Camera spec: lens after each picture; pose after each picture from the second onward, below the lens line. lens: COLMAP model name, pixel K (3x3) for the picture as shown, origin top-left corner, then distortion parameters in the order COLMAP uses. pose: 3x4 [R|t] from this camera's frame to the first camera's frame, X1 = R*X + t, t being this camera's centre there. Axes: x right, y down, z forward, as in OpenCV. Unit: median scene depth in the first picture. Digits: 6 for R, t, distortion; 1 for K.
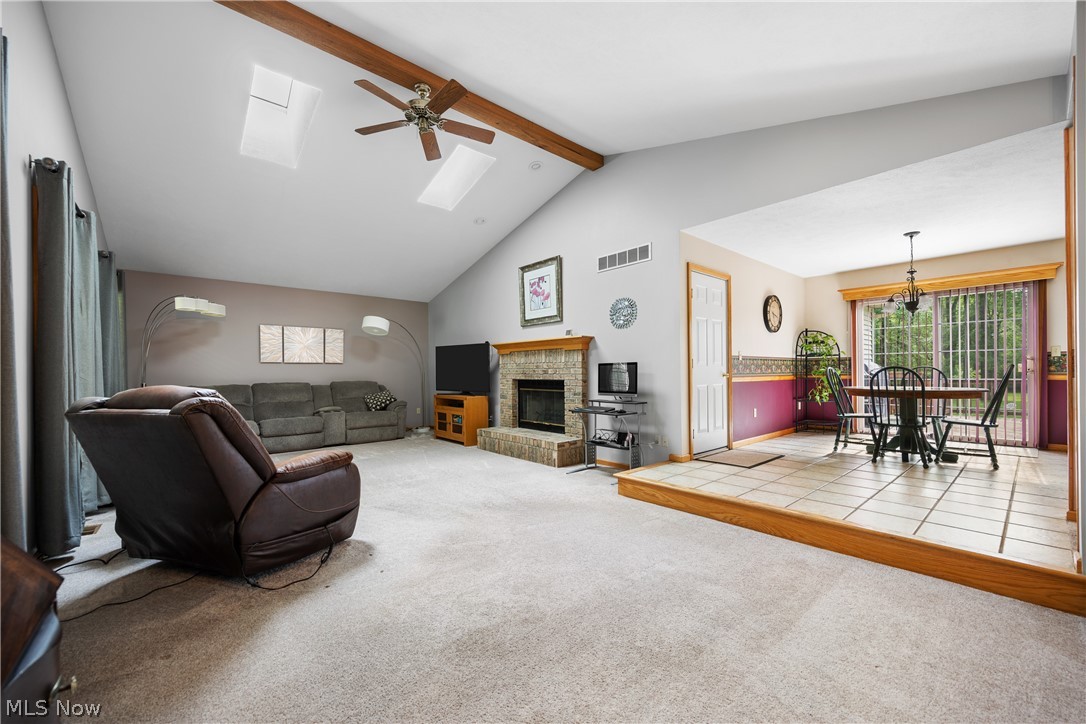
lens RADIAL K [[424.6, 0, 542.3], [0, 424.6, 370.8], [0, 0, 1]] dist [-0.000414, -0.000097]
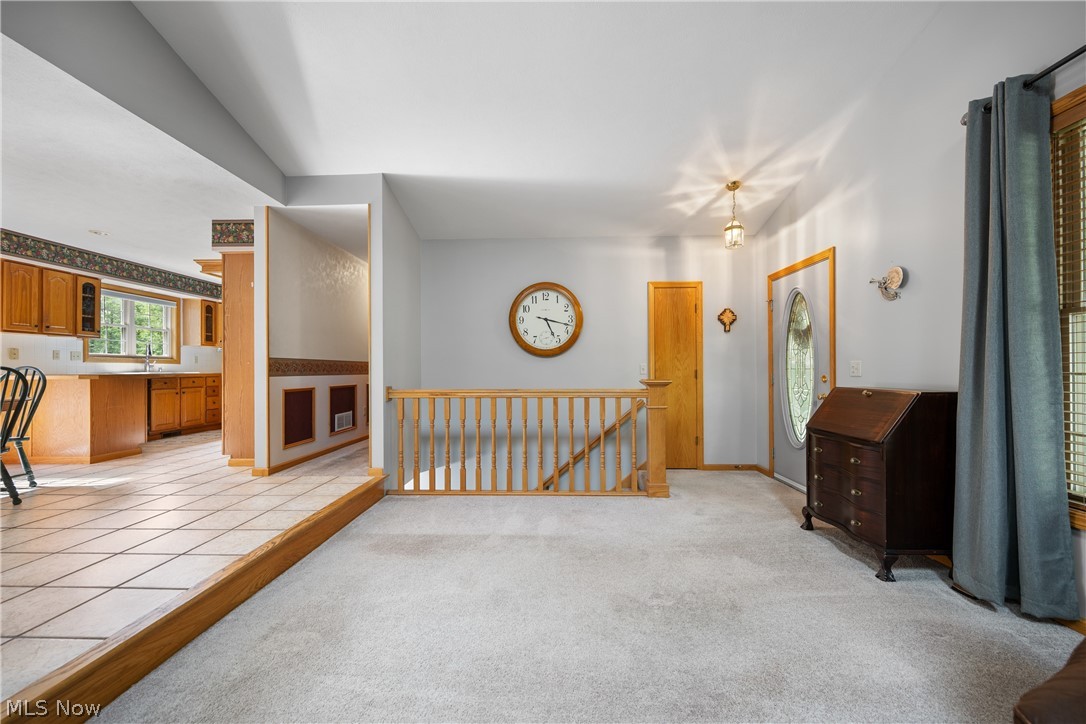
lens RADIAL K [[427.3, 0, 546.0], [0, 427.3, 368.8], [0, 0, 1]] dist [-0.001262, -0.000453]
pose [[-0.744063, 0.014644, 0.667949, -0.190162], [0.009135, 0.999889, -0.011745, 0.006869], [-0.668047, -0.002637, -0.744115, 0.626468]]
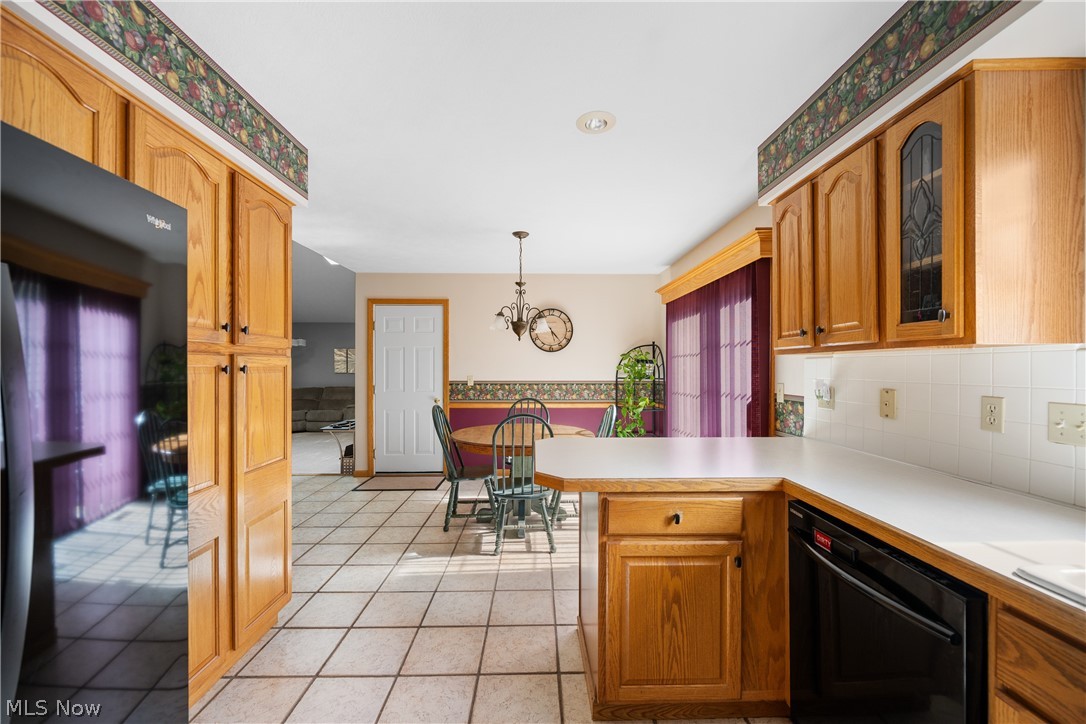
lens RADIAL K [[427.3, 0, 546.0], [0, 427.3, 368.8], [0, 0, 1]] dist [-0.001262, -0.000453]
pose [[0.774332, 0.010751, -0.632688, 1.052356], [-0.004254, 0.999922, 0.011784, -0.064964], [0.632765, -0.006433, 0.774317, 0.319980]]
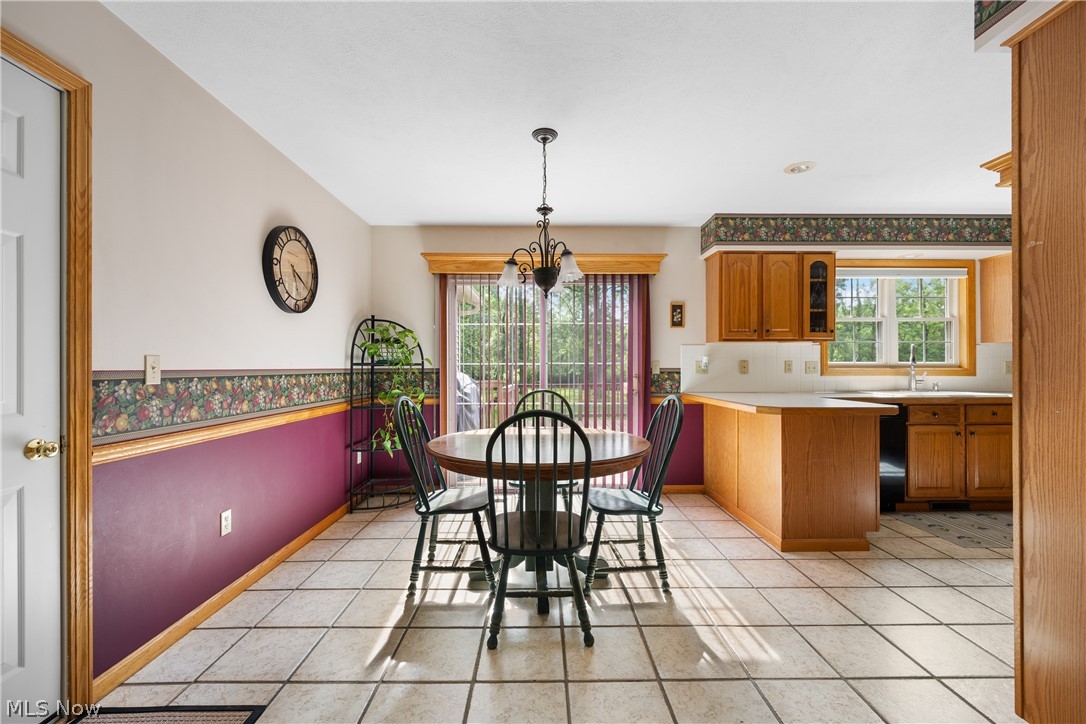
lens RADIAL K [[449.3, 0, 544.7], [0, 449.3, 365.4], [0, 0, 1]] dist [-0.000091, 0.000100]
pose [[0.645029, 0.010574, 0.764085, 0.349575], [-0.007411, 0.999944, -0.007582, -0.033741], [-0.764123, -0.000772, 0.645071, 0.492757]]
